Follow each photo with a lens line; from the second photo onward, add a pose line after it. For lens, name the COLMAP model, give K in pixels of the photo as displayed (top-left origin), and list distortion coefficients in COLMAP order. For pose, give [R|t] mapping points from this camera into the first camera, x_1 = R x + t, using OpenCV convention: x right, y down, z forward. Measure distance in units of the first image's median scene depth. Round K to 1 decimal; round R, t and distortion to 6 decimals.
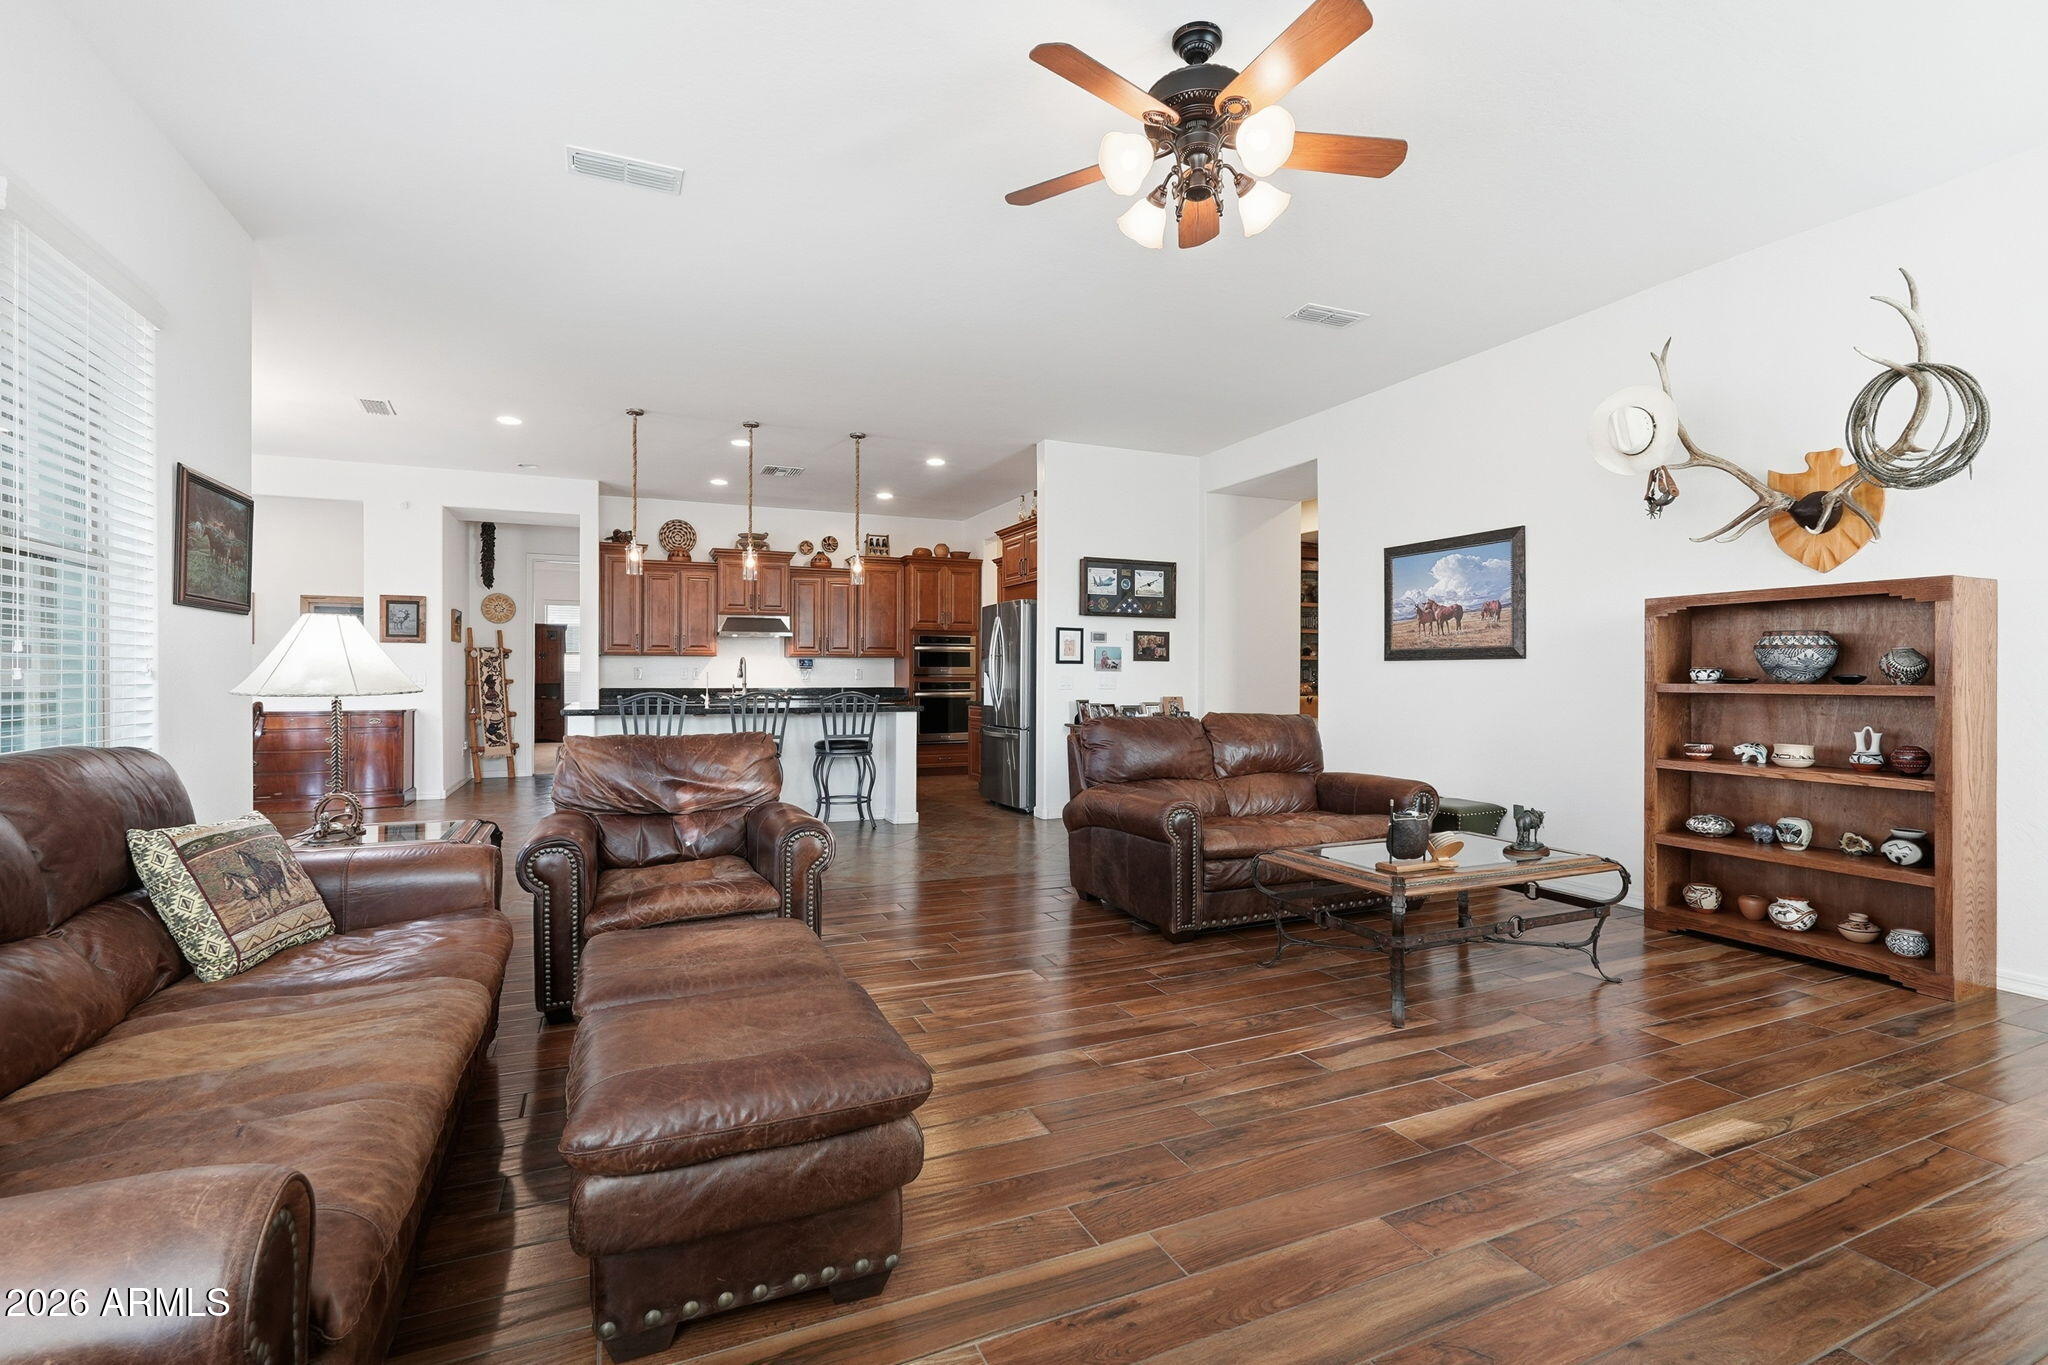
lens RADIAL K [[924.7, 0, 1028.6], [0, 924.7, 682.8], [0, 0, 1]] dist [-0.009230, 0.002128]
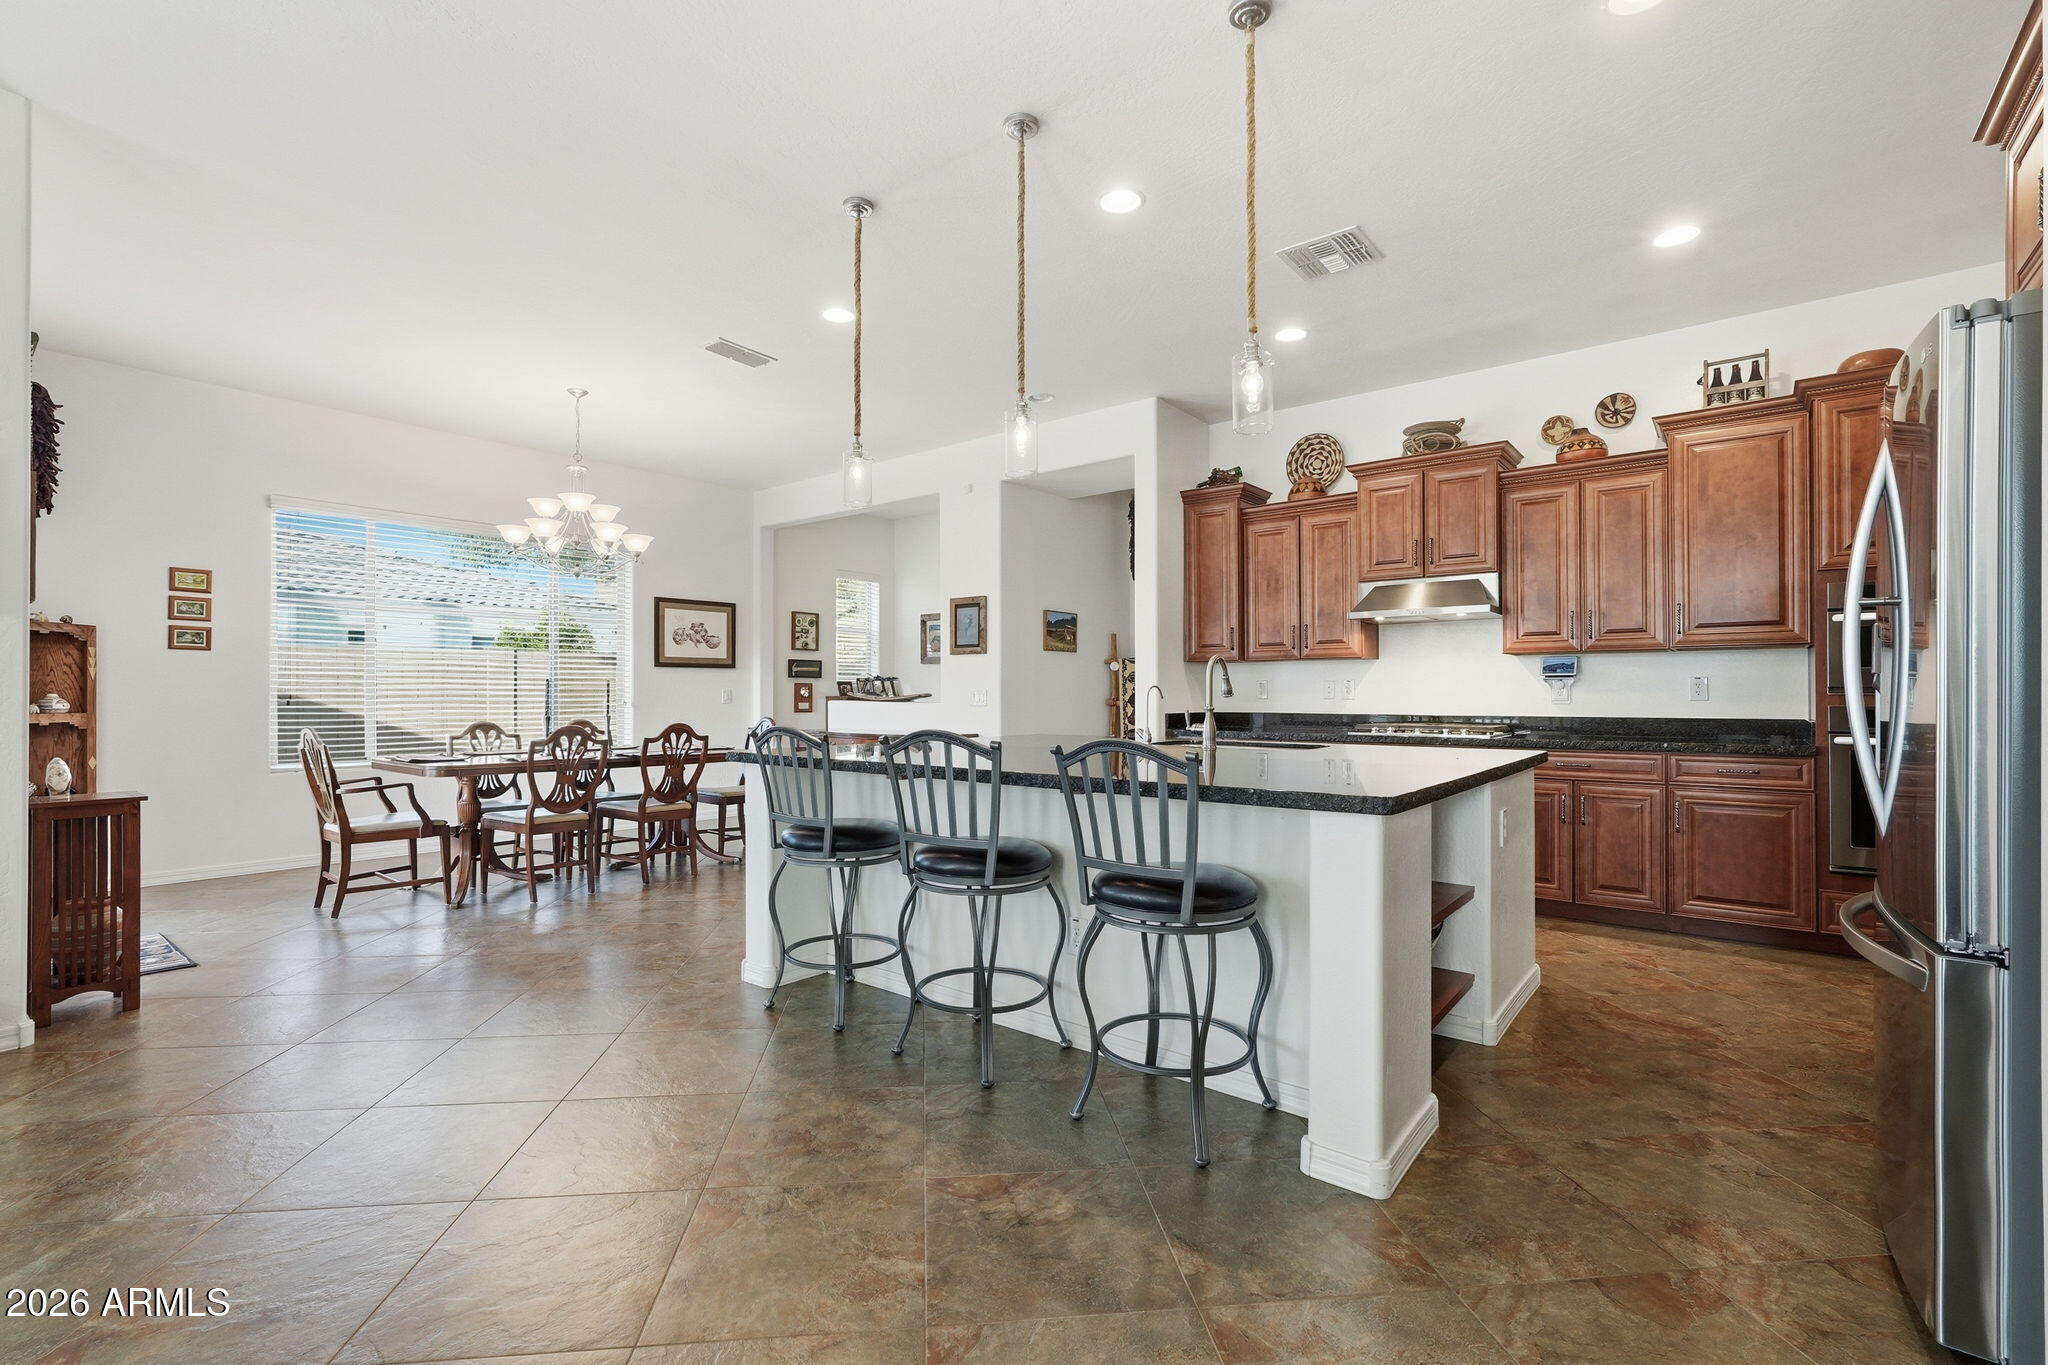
lens RADIAL K [[924.7, 0, 1016.8], [0, 924.7, 695.6], [0, 0, 1]] dist [-0.009230, 0.002128]
pose [[0.456670, -0.001959, -0.889634, 0.062703], [-0.004834, 0.999977, -0.004684, -0.002834], [0.889623, 0.006440, 0.456650, 0.556346]]
